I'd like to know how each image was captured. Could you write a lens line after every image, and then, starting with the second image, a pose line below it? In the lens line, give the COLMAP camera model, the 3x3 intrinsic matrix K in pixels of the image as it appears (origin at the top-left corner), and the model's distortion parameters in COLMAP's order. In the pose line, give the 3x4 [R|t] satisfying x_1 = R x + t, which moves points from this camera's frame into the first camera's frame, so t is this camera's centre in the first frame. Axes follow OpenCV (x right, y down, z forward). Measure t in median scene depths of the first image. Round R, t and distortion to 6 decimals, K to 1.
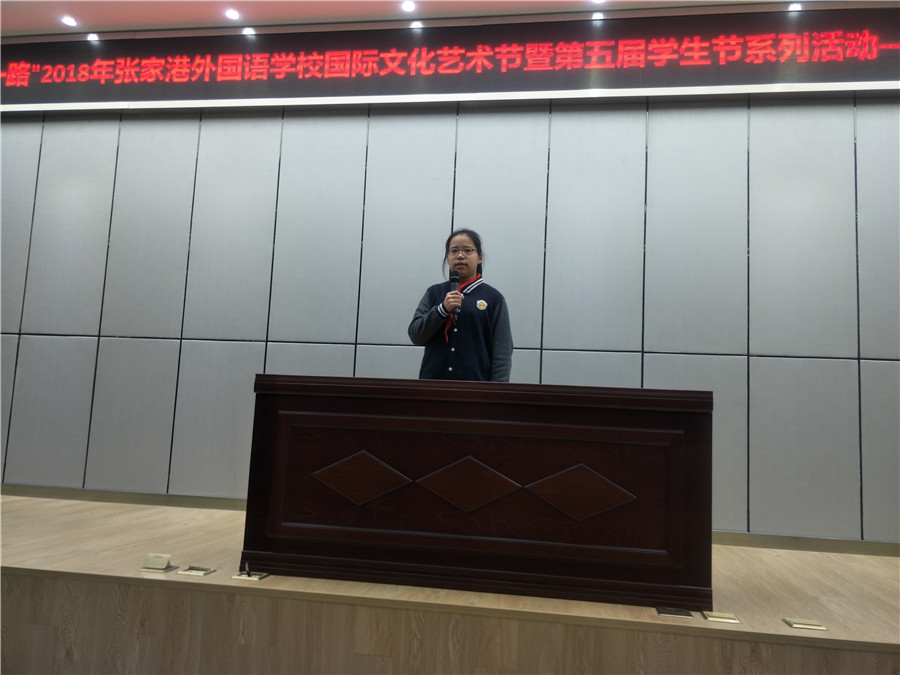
lens RADIAL K [[734.0, 0, 448.6], [0, 734.0, 330.5], [0, 0, 1]] dist [0.017710, -0.036882]
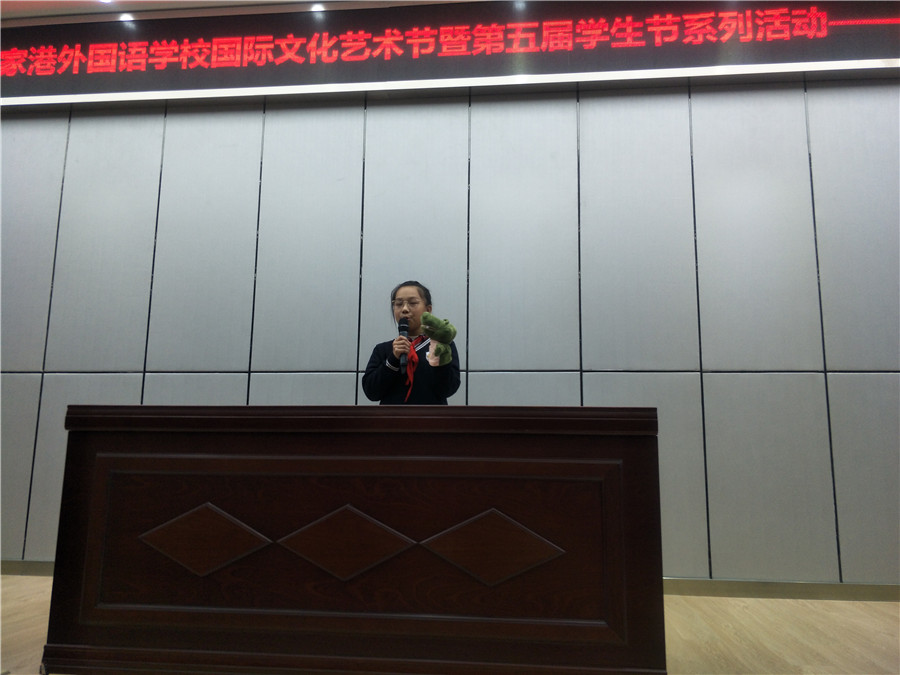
lens RADIAL K [[734.0, 0, 450.4], [0, 734.0, 330.1], [0, 0, 1]] dist [0.017710, -0.036882]
pose [[0.997969, -0.024277, 0.058897, 0.056598], [0.027306, 0.998316, -0.051191, 0.019837], [-0.057555, 0.052695, 0.996951, 0.136467]]
